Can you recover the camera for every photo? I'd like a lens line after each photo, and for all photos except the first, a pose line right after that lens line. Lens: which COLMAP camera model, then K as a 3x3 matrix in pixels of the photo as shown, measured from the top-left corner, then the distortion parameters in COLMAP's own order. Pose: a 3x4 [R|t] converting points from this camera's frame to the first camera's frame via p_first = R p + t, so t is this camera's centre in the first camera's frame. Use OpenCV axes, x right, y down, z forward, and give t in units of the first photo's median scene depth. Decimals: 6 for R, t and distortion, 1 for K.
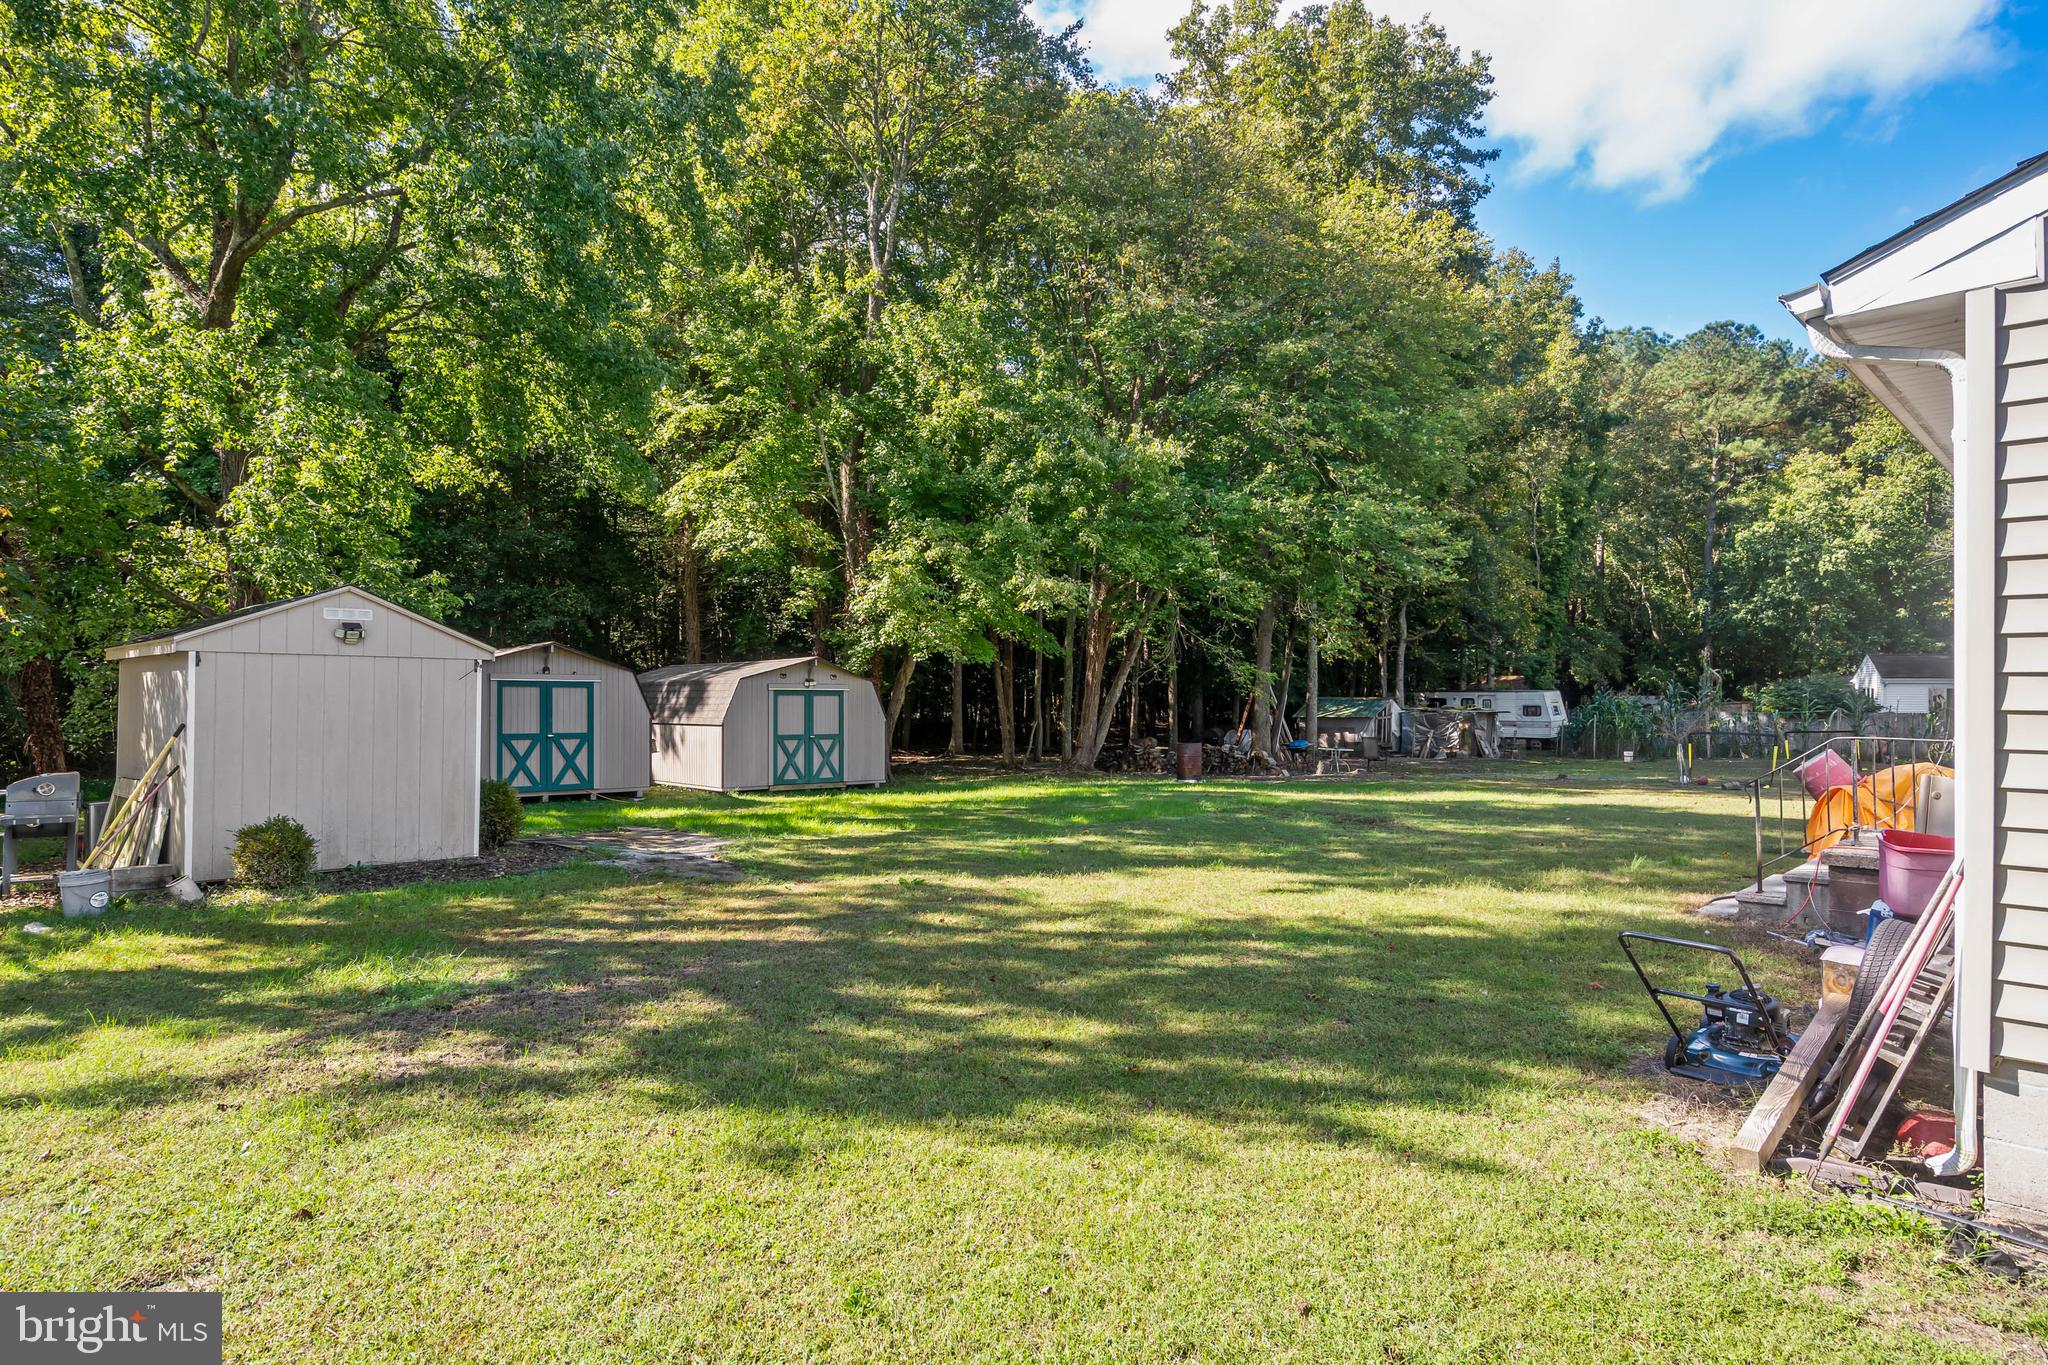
lens RADIAL K [[1182.4, 0, 1020.6], [0, 1182.4, 680.7], [0, 0, 1]] dist [0.005877, 0.001546]
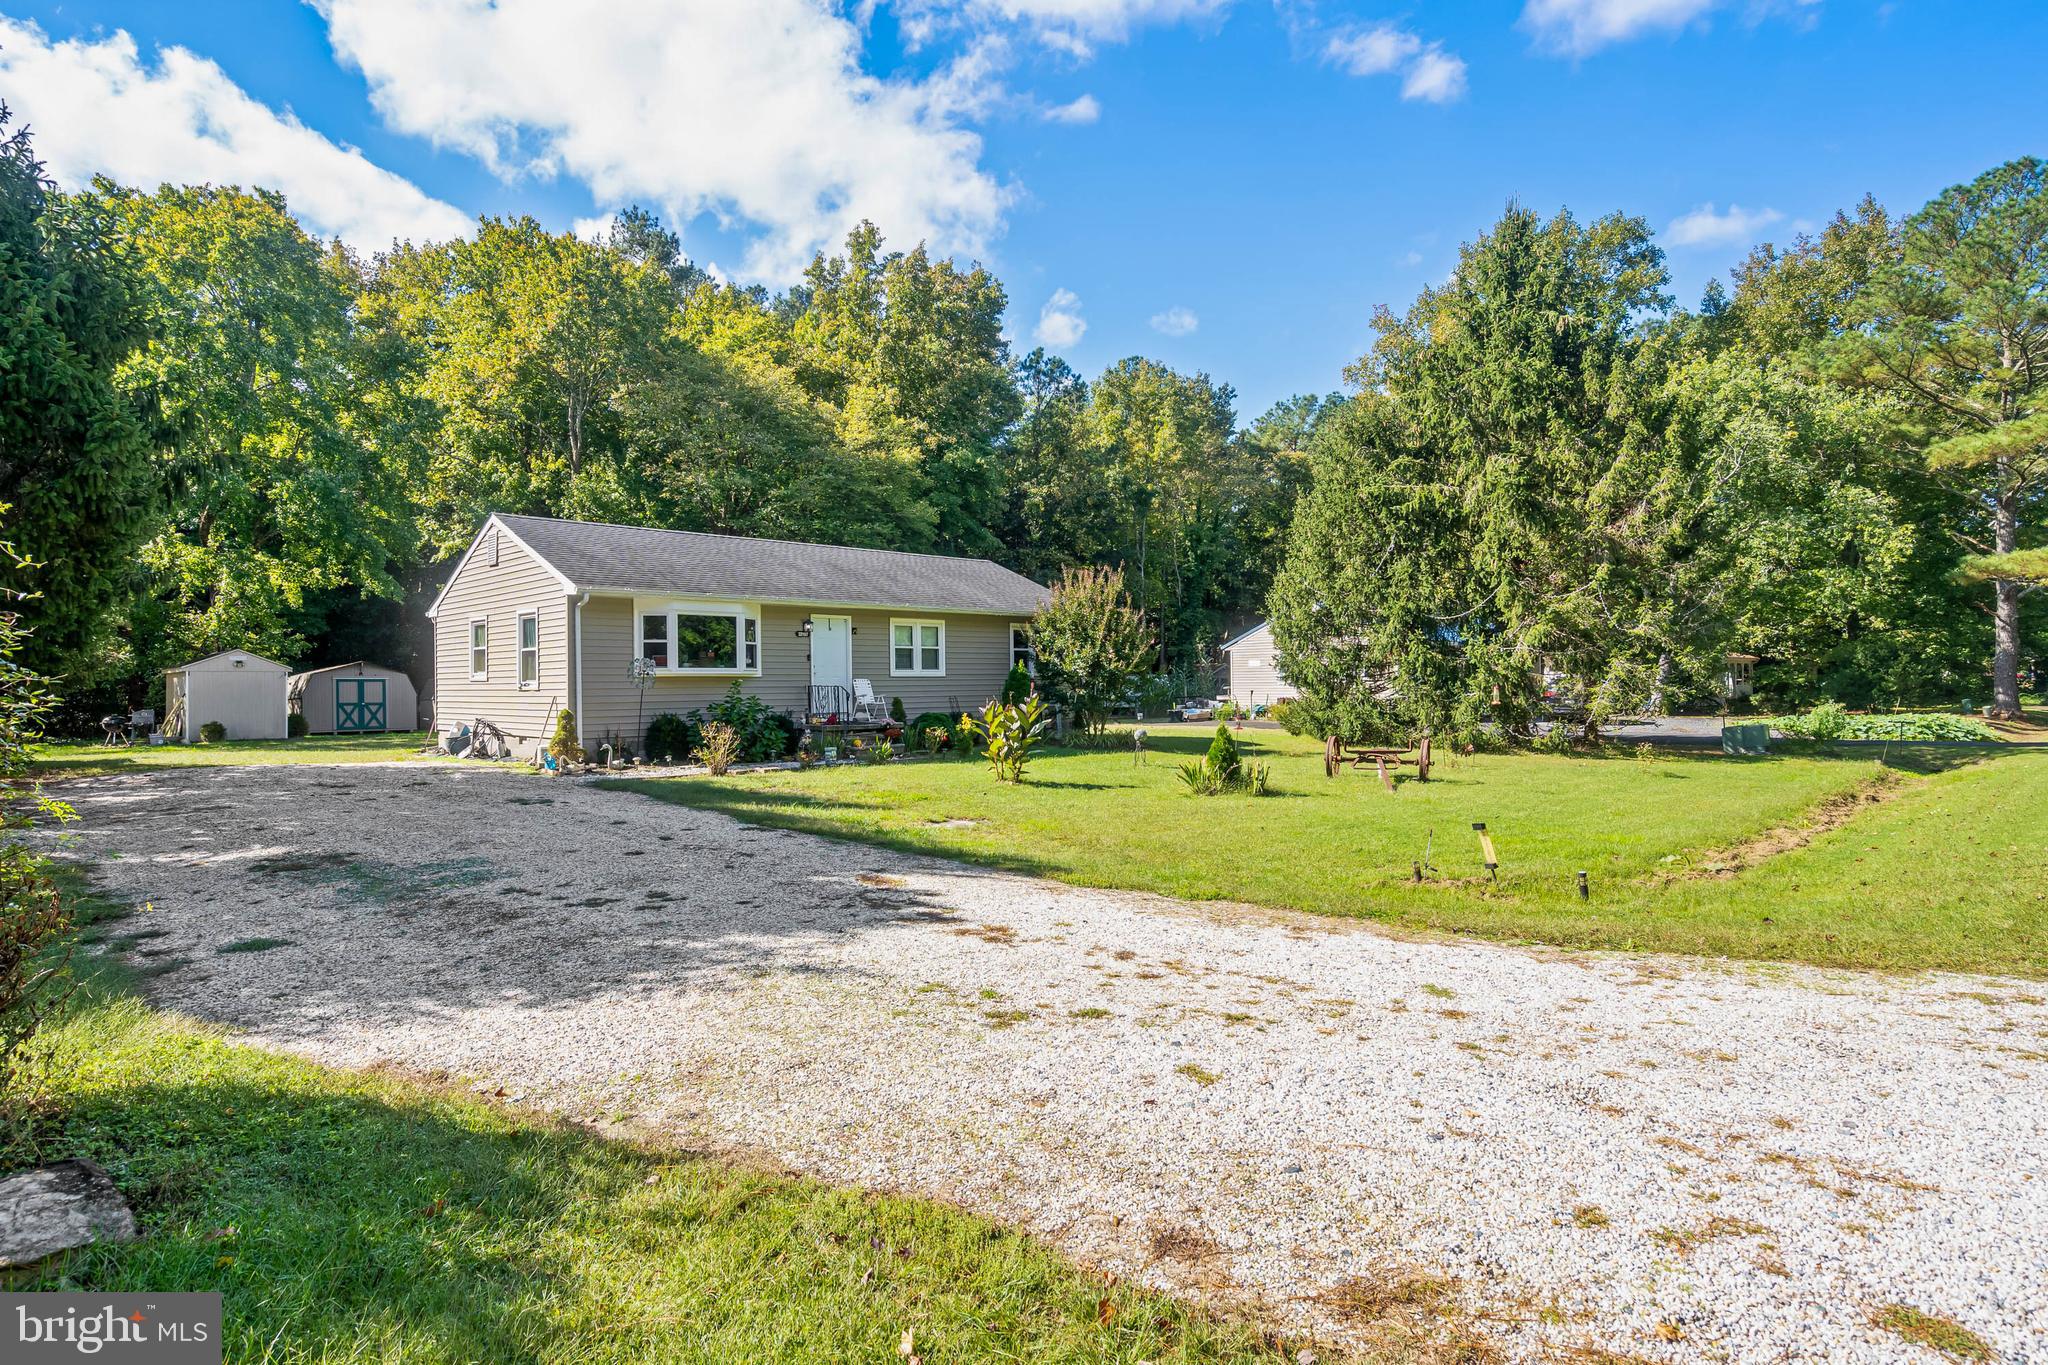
lens RADIAL K [[1122.6, 0, 1027.6], [0, 1122.6, 683.0], [0, 0, 1]] dist [0.004400, 0.001015]
pose [[0.999796, -0.020125, -0.001899, 0.854173], [0.020140, 0.999762, 0.008387, 0.014966], [0.001729, -0.008423, 0.999963, -1.104582]]
